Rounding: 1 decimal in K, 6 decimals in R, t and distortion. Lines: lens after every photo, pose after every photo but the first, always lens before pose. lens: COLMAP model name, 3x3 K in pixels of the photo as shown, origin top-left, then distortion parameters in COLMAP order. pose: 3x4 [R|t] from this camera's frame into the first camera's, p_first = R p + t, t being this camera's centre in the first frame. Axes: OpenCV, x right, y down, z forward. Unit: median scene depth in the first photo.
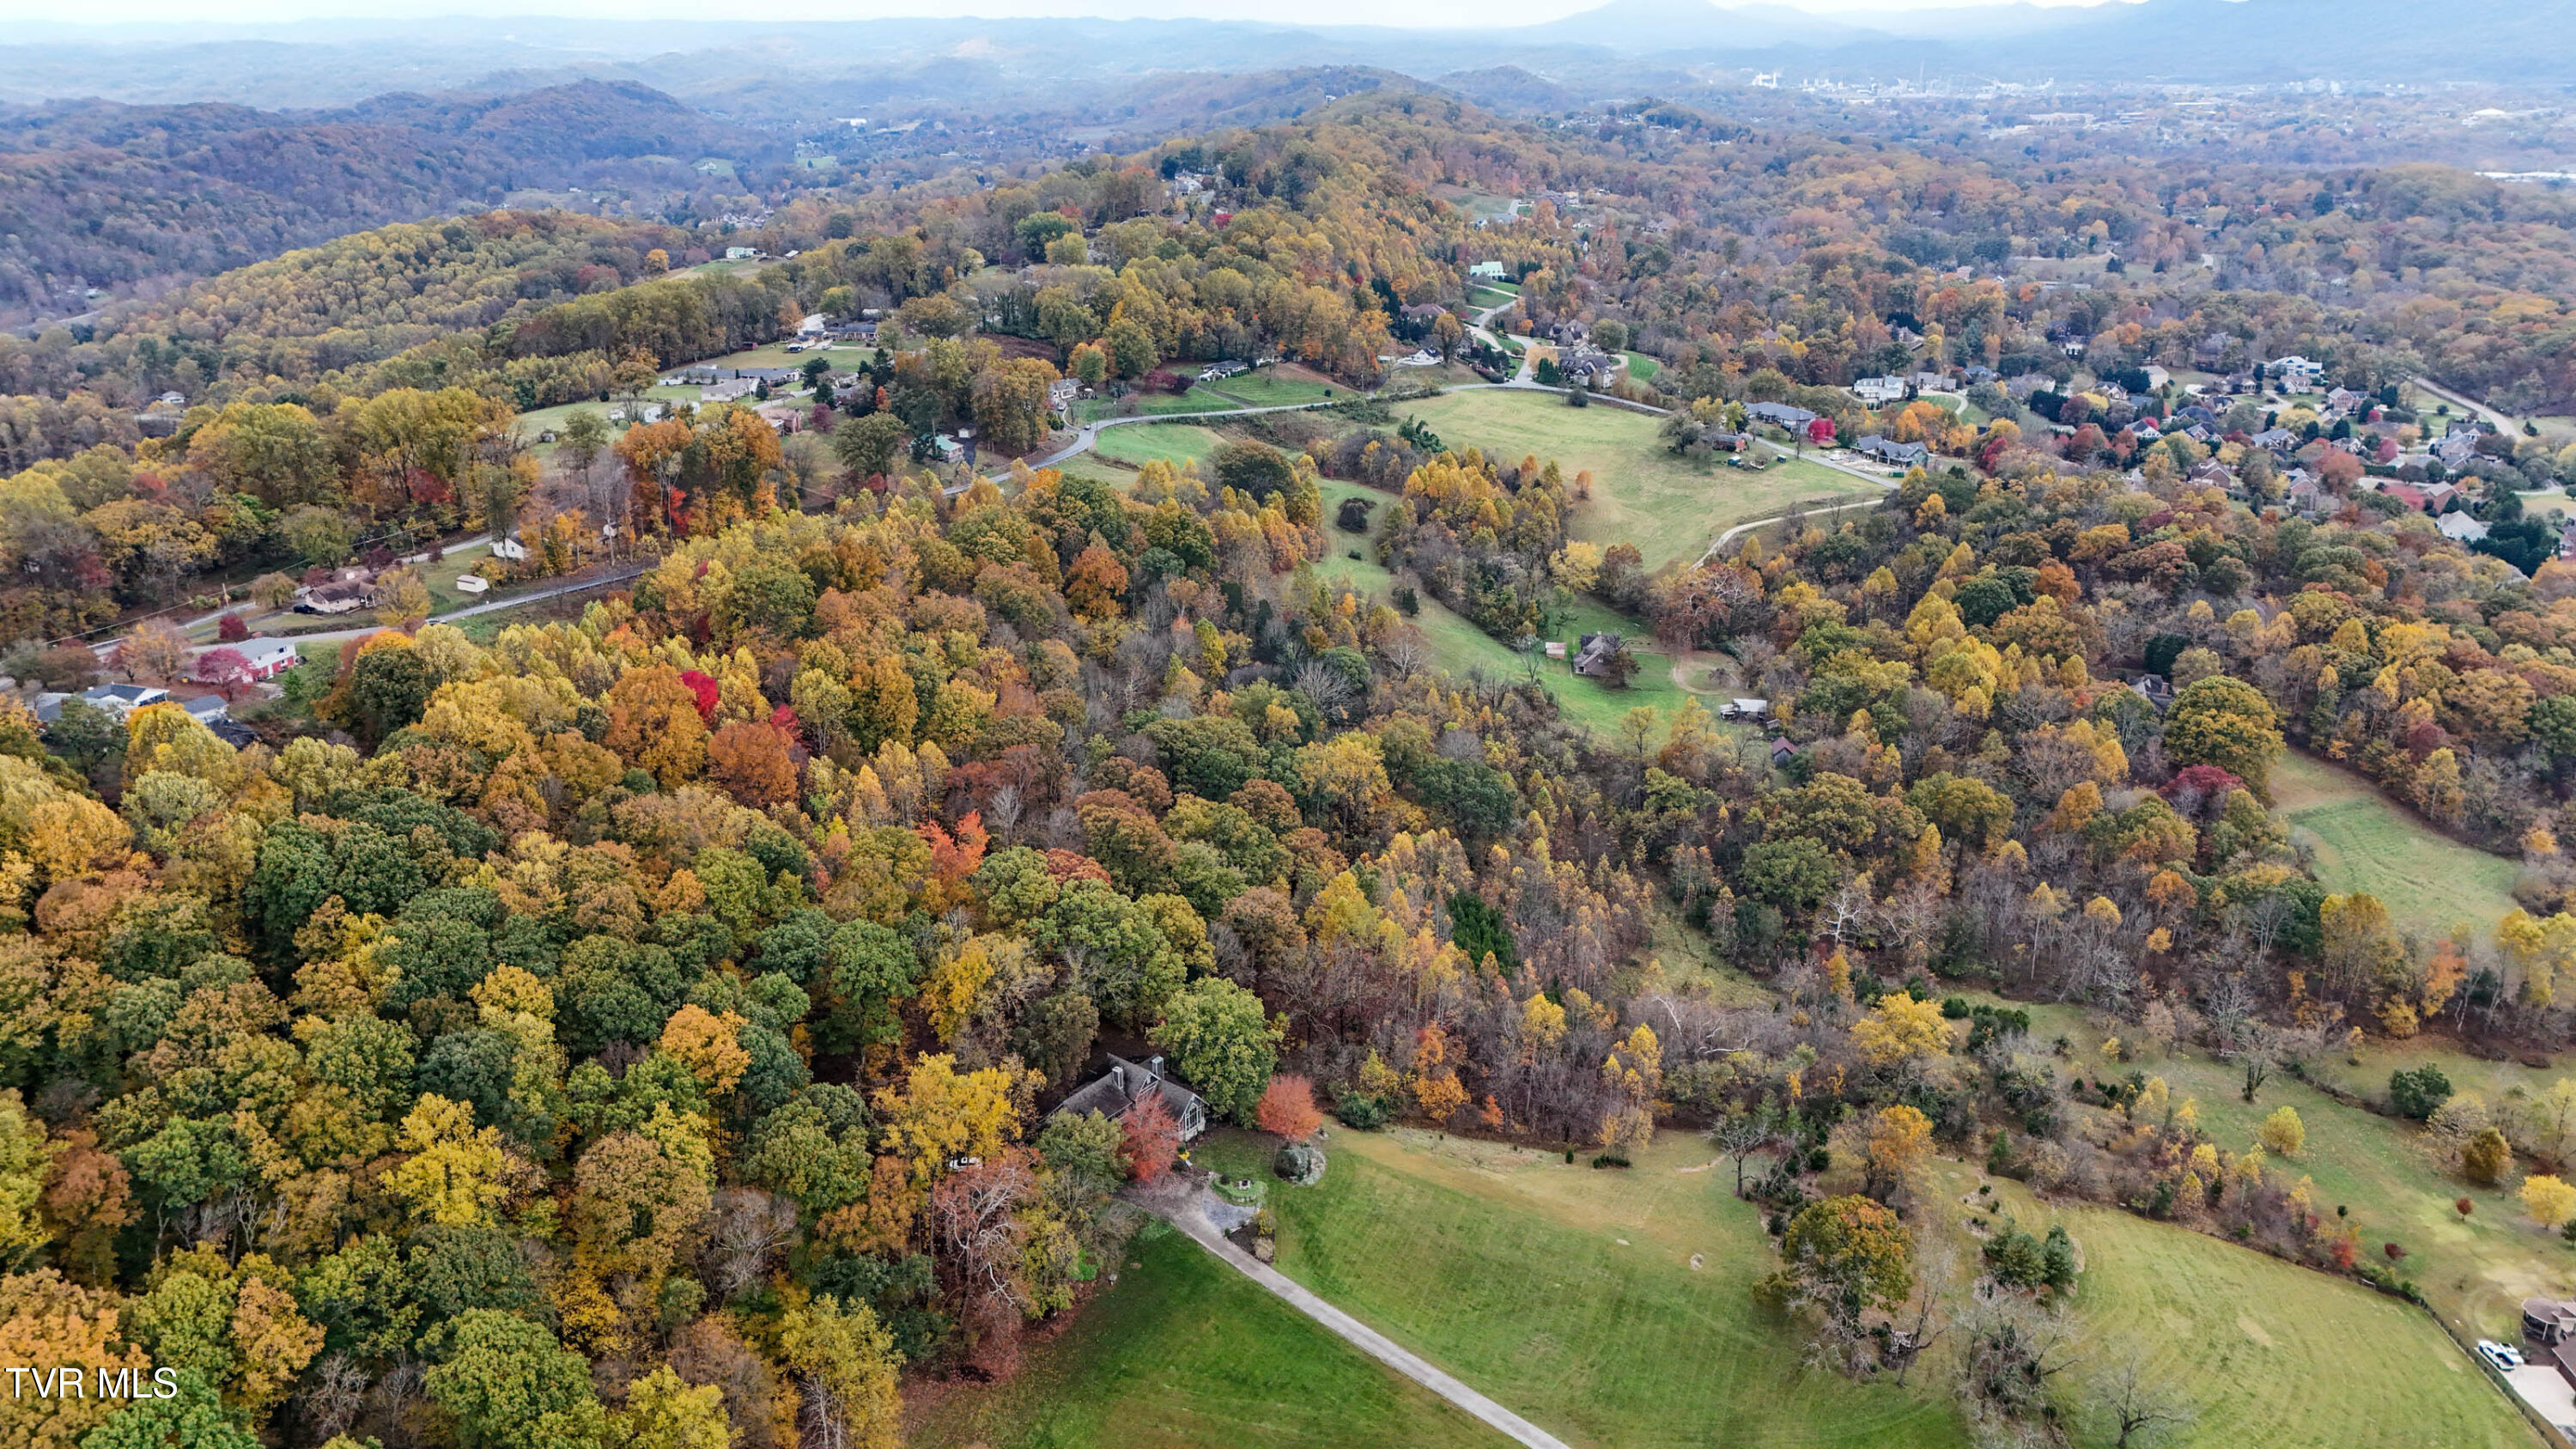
lens RADIAL K [[1879.4, 0, 1294.4], [0, 1879.4, 728.3], [0, 0, 1]] dist [0.080595, -0.072336]
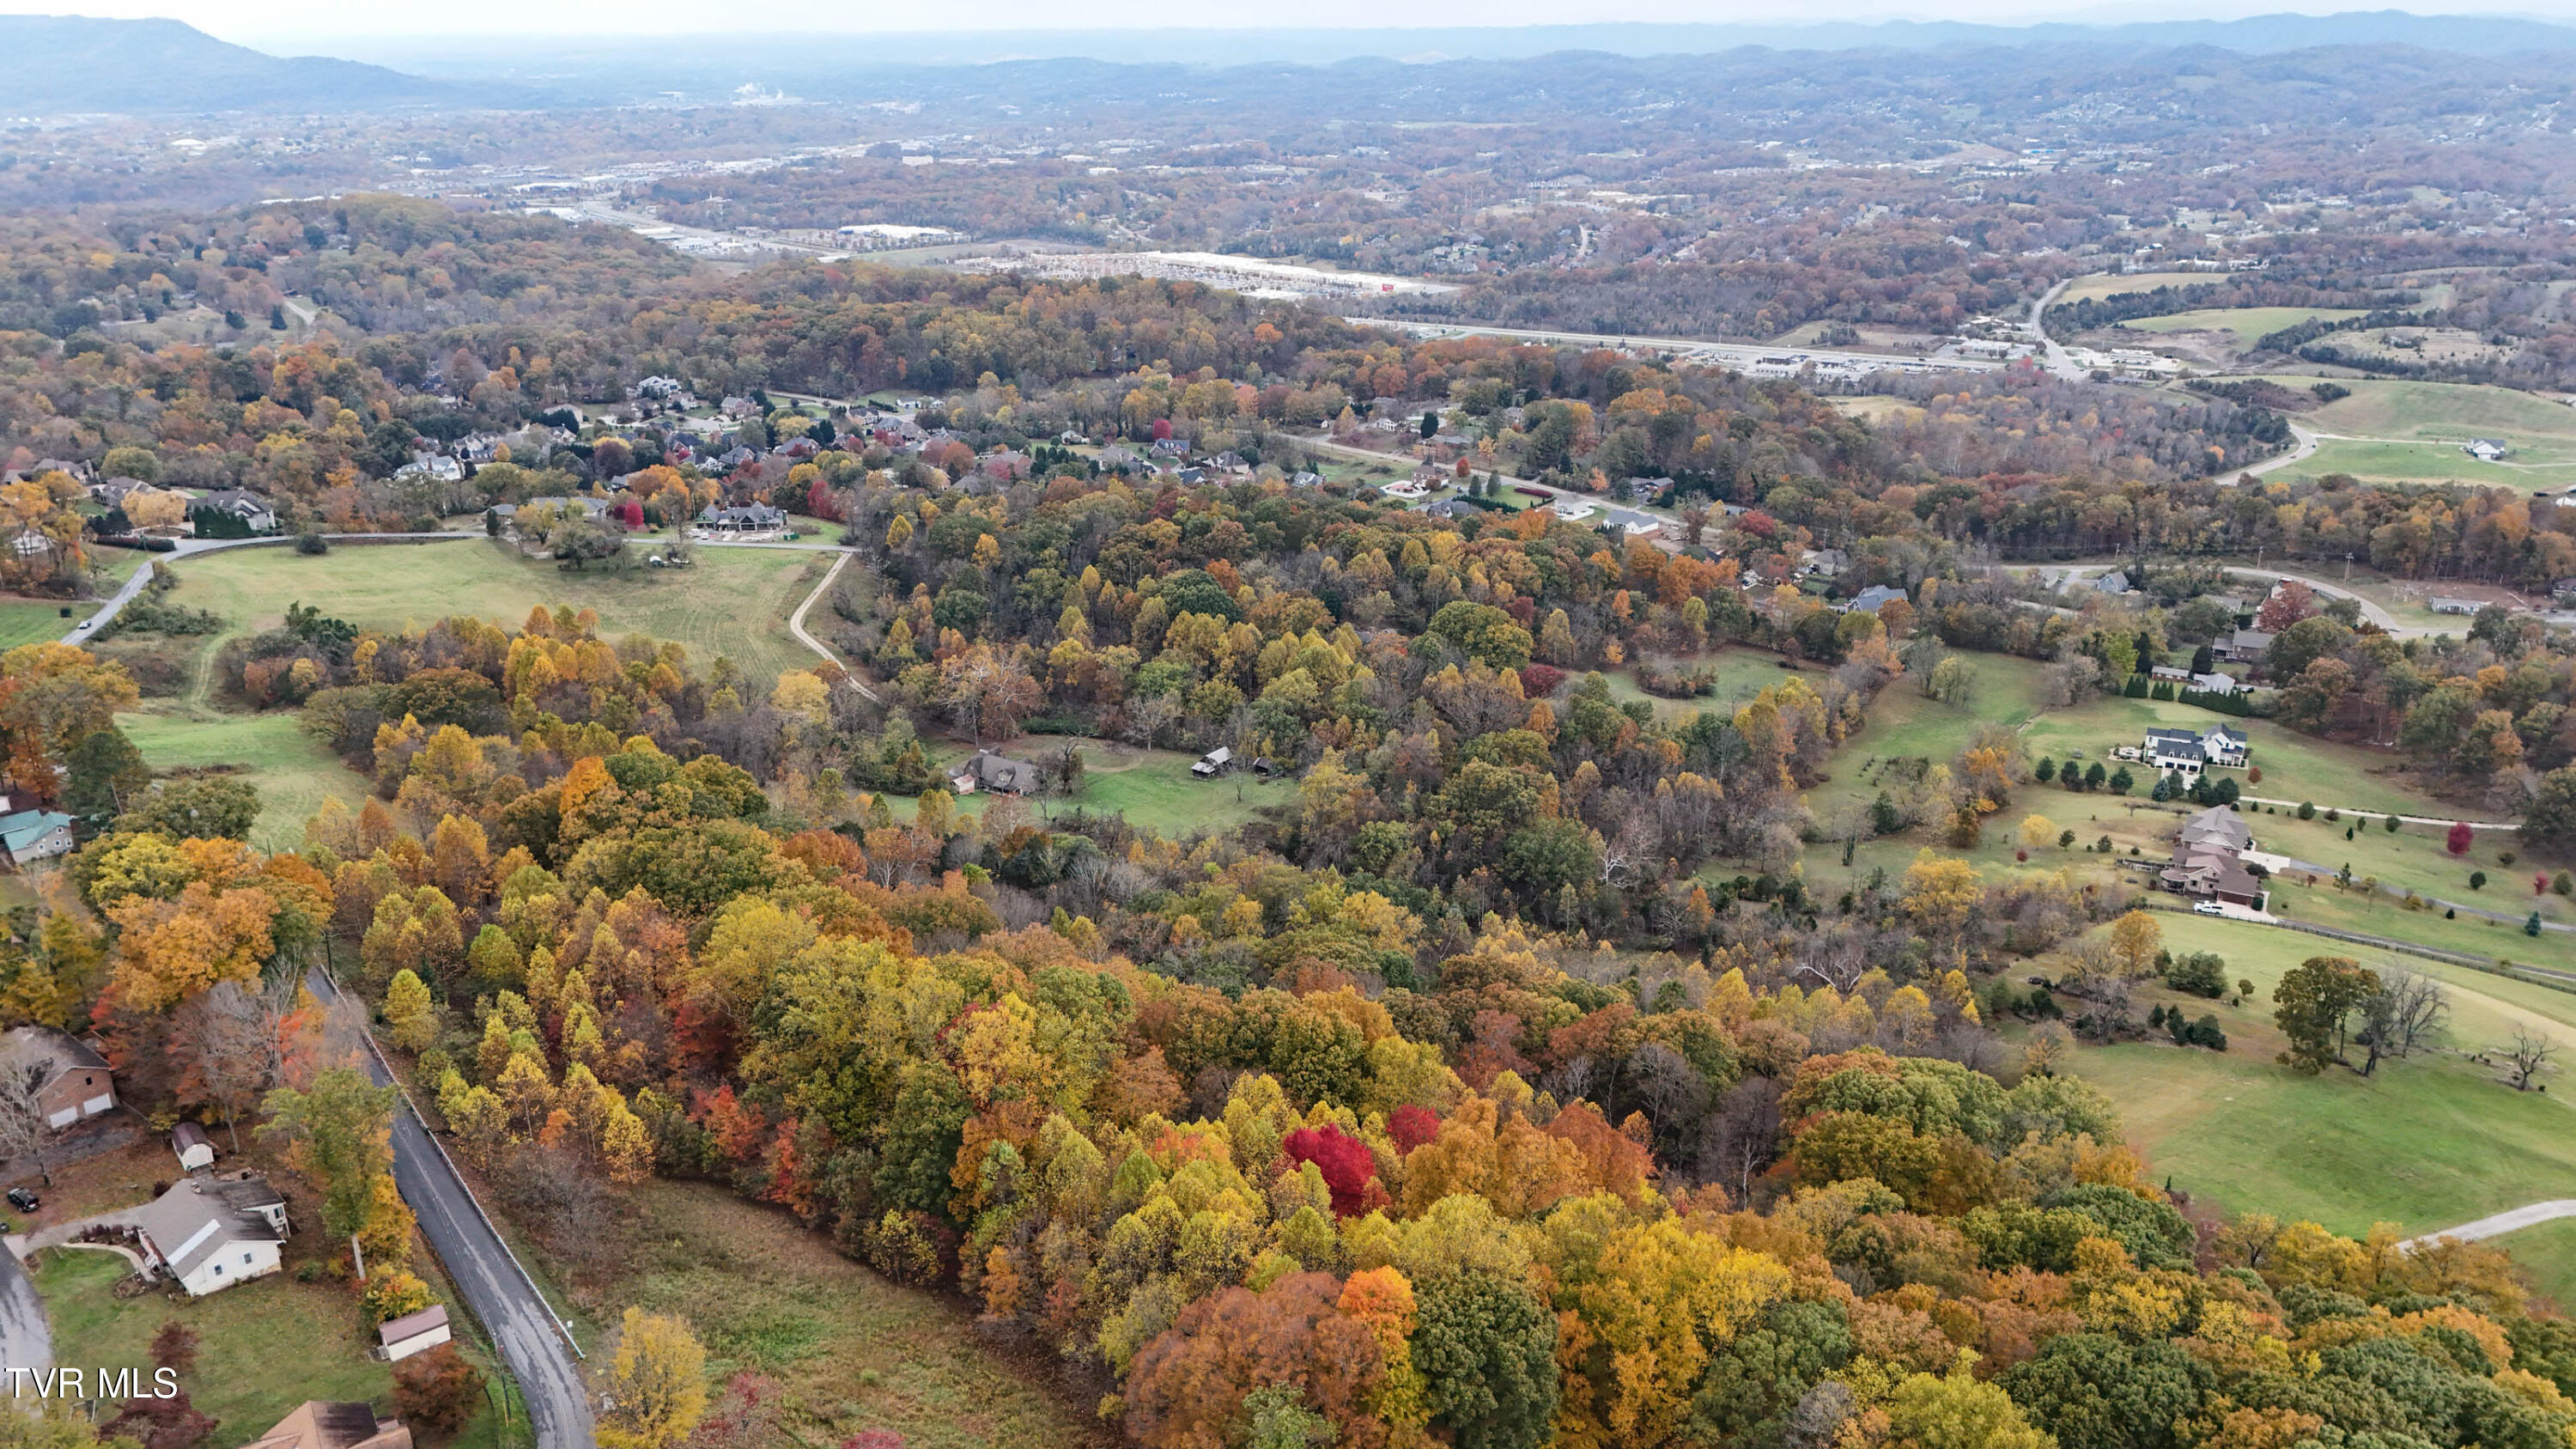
lens RADIAL K [[1882.7, 0, 1293.4], [0, 1882.7, 730.2], [0, 0, 1]] dist [0.070674, -0.060114]
pose [[0.442392, -0.308381, 0.842135, -0.466429], [0.319562, 0.931590, 0.173265, -0.151909], [-0.837955, 0.192463, 0.510675, 0.396486]]
